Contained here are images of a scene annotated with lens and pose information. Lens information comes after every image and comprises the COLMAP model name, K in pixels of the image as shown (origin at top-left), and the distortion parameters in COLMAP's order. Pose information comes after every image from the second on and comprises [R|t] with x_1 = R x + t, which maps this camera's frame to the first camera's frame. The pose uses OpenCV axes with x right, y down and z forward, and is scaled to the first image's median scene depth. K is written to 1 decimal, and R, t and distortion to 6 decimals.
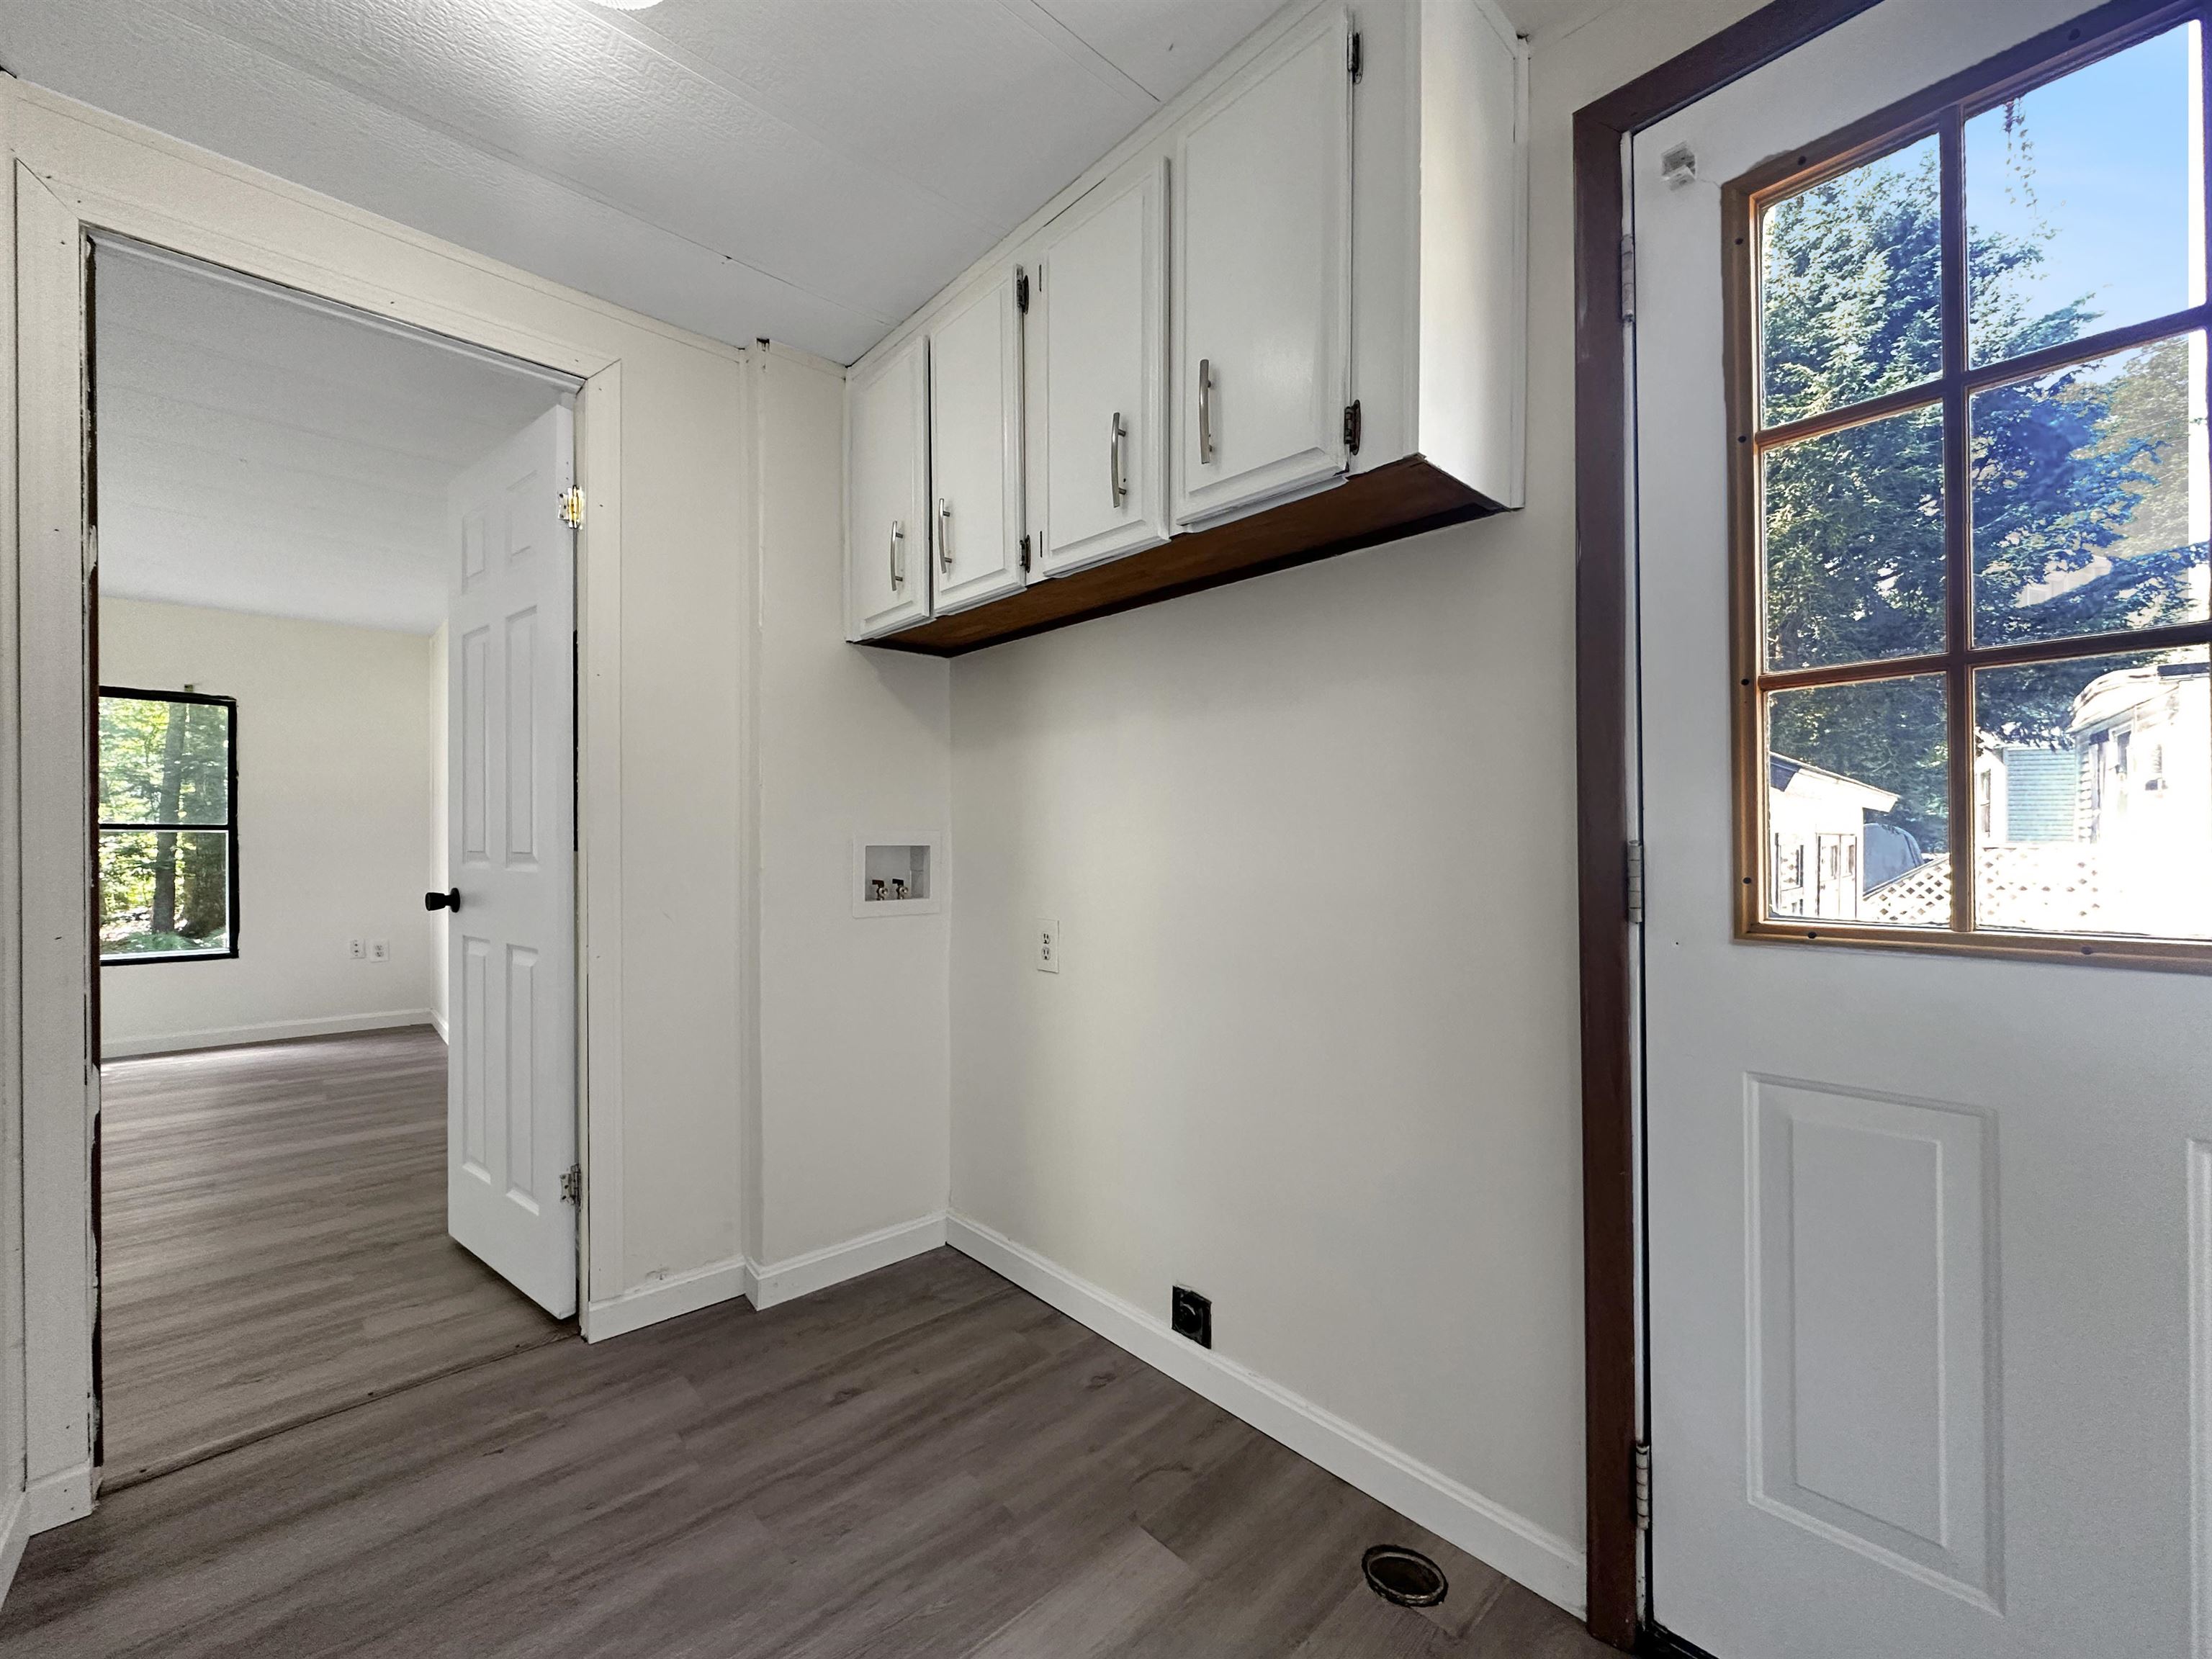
lens RADIAL K [[892.1, 0, 1105.6], [0, 892.1, 832.6], [0, 0, 1]] dist [-0.007465, 0.001411]
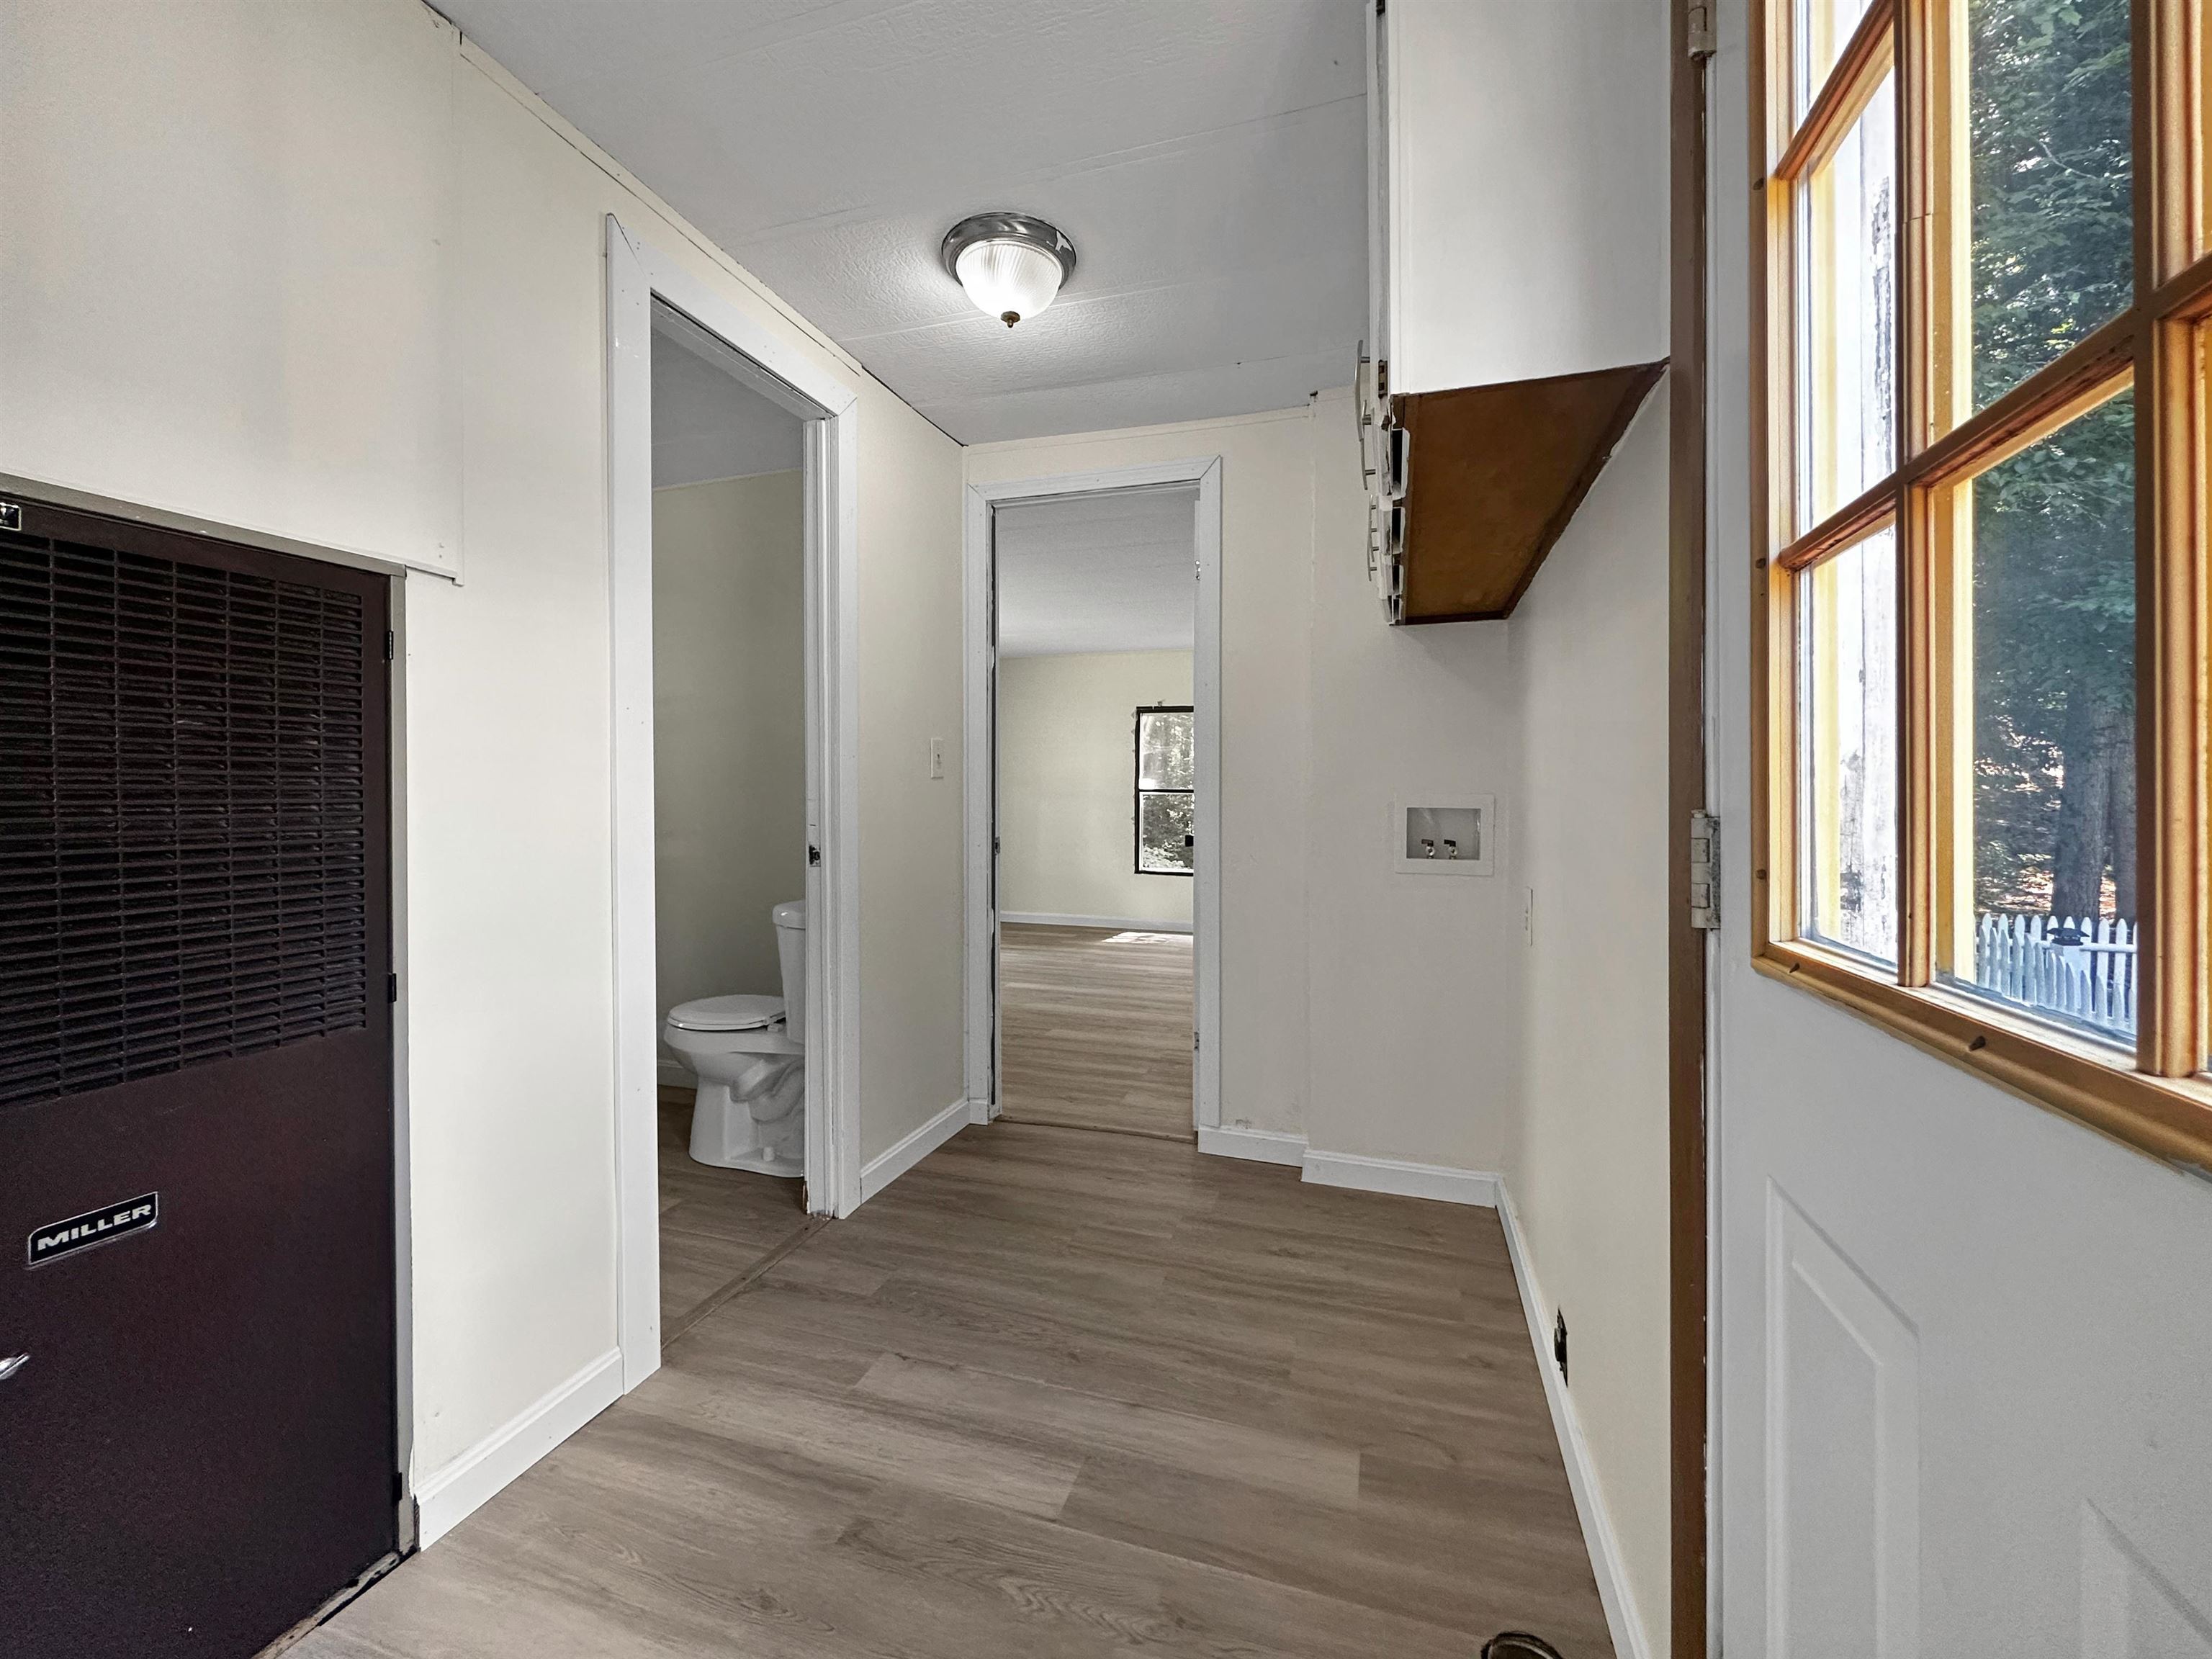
lens RADIAL K [[892.1, 0, 1091.8], [0, 892.1, 793.5], [0, 0, 1]] dist [-0.007465, 0.001411]
pose [[0.482619, -0.000537, -0.875830, 0.677941], [-0.000107, 1.000000, -0.000672, -0.001964], [0.875830, 0.000418, 0.482619, 0.175809]]
